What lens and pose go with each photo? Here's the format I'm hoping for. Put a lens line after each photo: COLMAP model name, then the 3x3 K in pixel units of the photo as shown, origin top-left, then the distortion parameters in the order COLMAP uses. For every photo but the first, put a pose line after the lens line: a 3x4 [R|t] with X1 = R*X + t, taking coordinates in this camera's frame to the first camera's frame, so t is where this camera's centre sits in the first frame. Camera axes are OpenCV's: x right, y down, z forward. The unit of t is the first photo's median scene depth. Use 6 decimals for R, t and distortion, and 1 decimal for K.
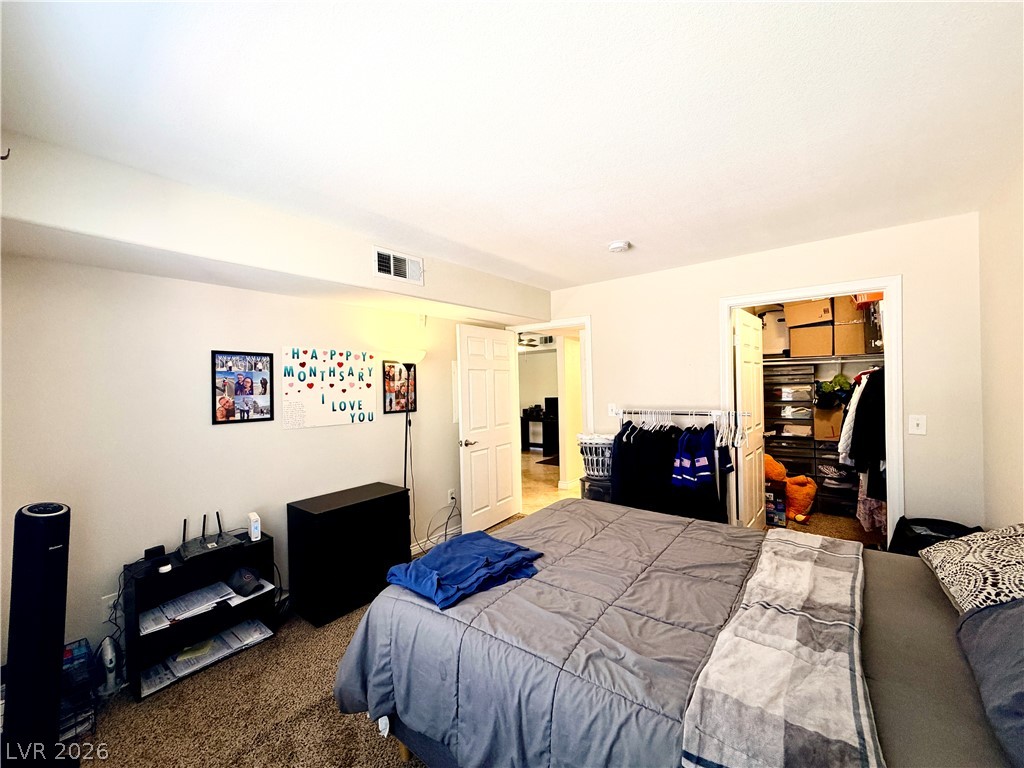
lens RADIAL K [[407.2, 0, 509.8], [0, 407.2, 383.1], [0, 0, 1]] dist [0.002421, -0.000357]
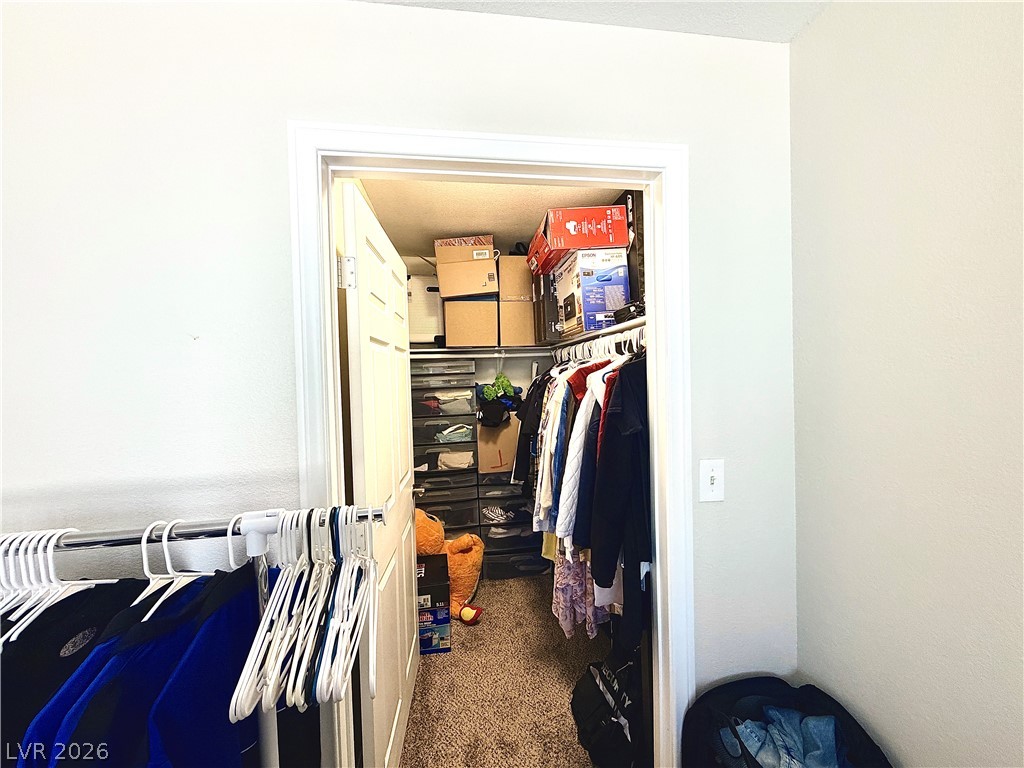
lens RADIAL K [[407.2, 0, 509.8], [0, 407.2, 383.1], [0, 0, 1]] dist [0.002421, -0.000357]
pose [[0.688394, -0.013335, 0.725214, 0.312232], [0.016115, 0.999865, 0.003088, -0.007853], [-0.725158, 0.009562, 0.688516, 0.518596]]
